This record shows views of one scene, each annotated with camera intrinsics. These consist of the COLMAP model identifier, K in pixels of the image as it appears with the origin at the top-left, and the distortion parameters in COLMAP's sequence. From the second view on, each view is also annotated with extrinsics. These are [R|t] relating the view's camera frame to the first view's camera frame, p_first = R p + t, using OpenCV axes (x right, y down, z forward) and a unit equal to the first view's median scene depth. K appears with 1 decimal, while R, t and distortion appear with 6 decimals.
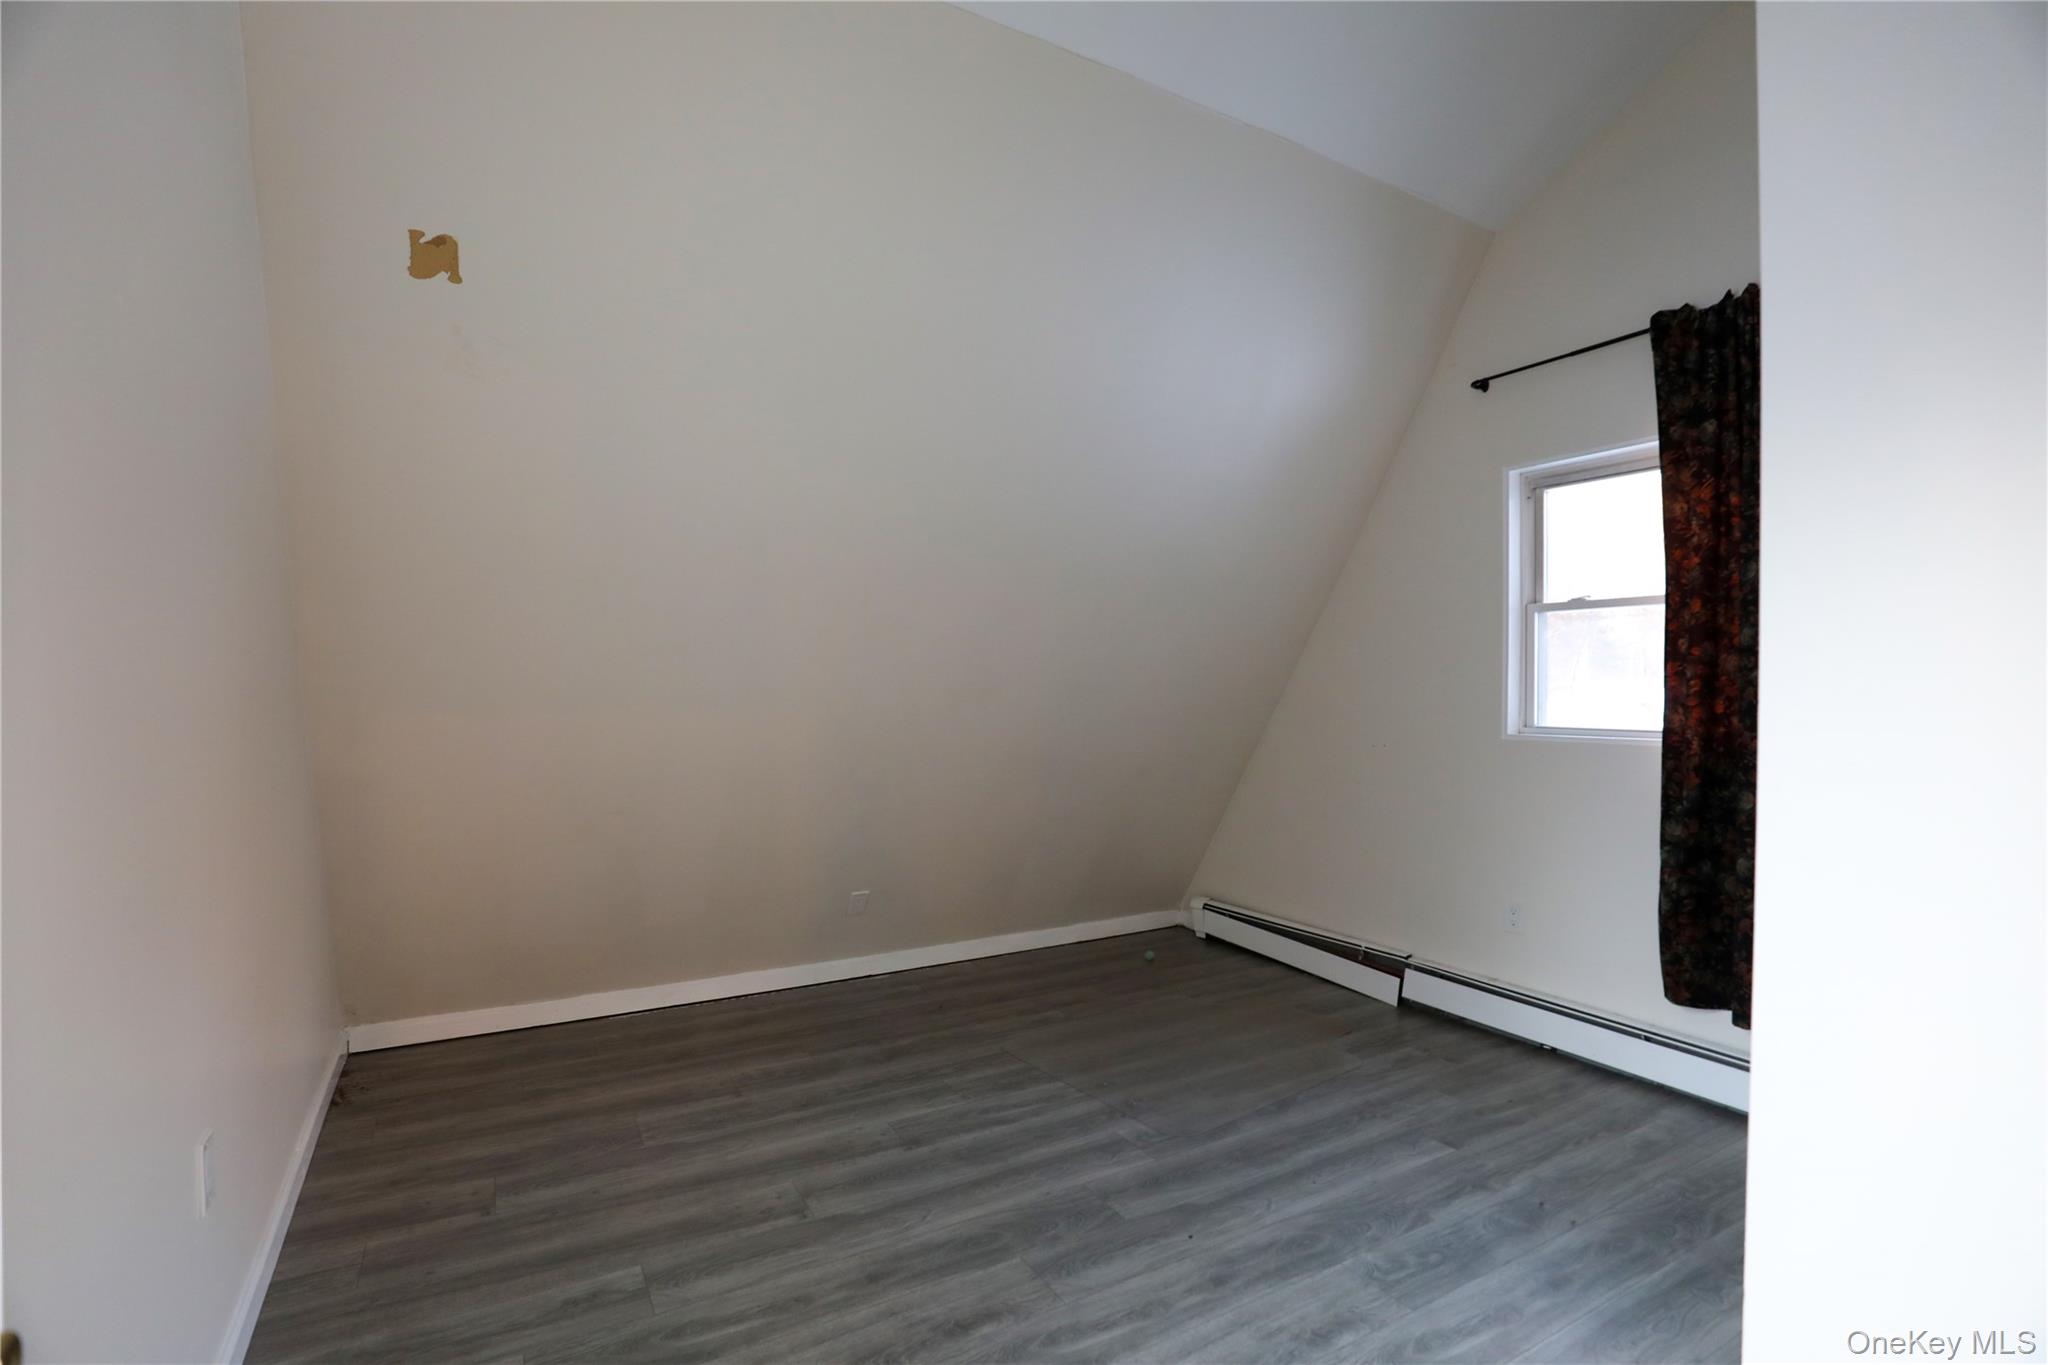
lens RADIAL K [[932.4, 0, 1013.3], [0, 932.4, 695.8], [0, 0, 1]] dist [-0.025758, -0.000047]
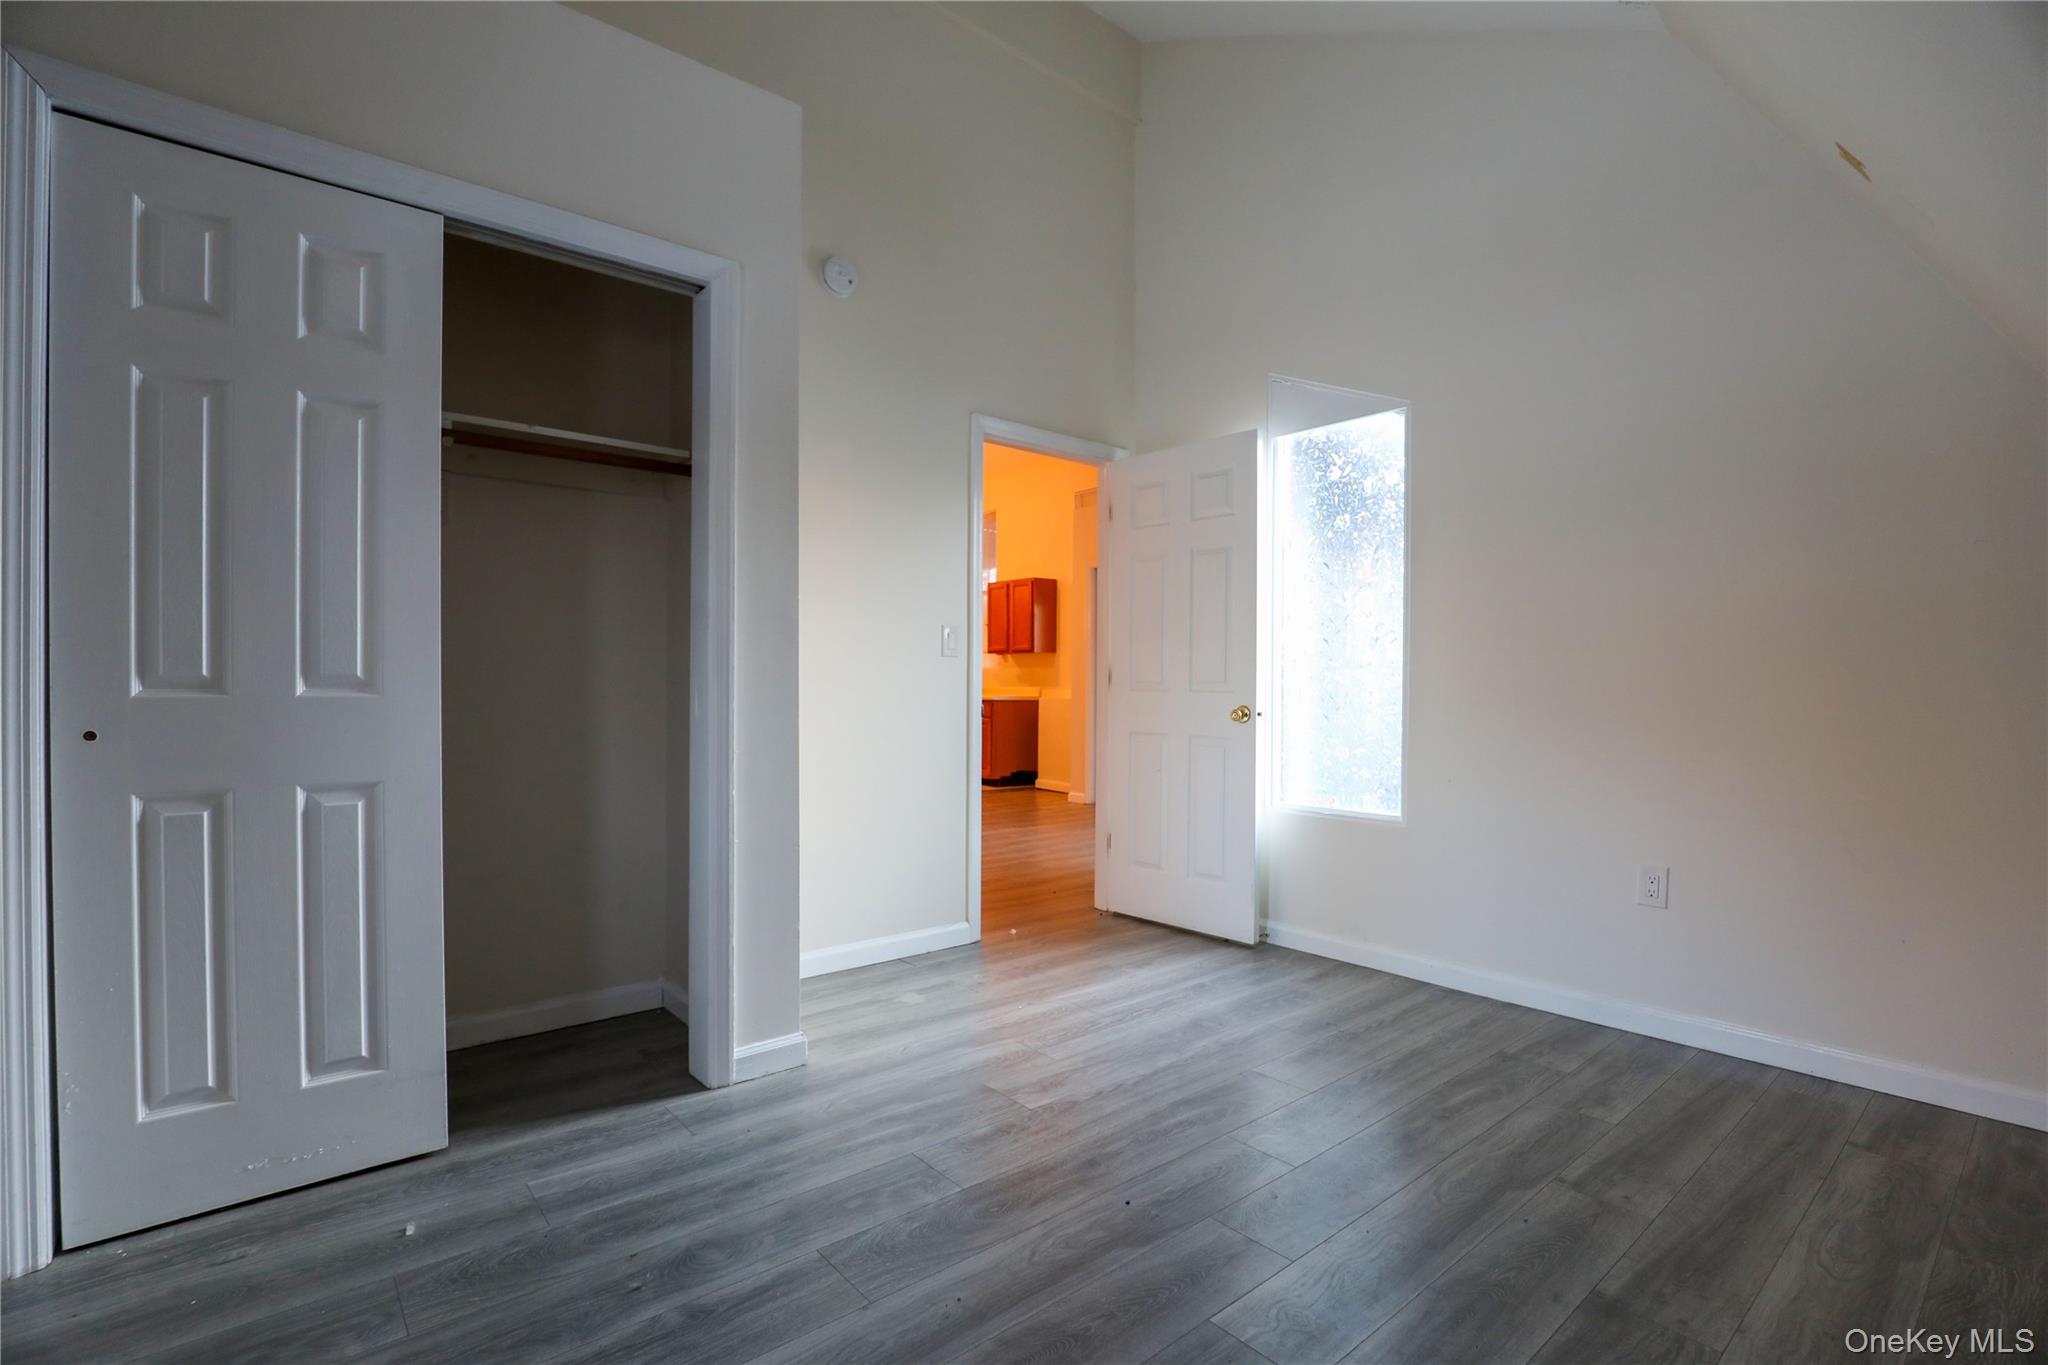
lens RADIAL K [[932.4, 0, 1013.3], [0, 932.4, 695.8], [0, 0, 1]] dist [-0.025758, -0.000047]
pose [[-0.984372, -0.007245, -0.175951, 0.454994], [-0.010966, 0.999736, 0.020184, 0.103081], [0.175759, 0.021798, -0.984192, 1.833254]]
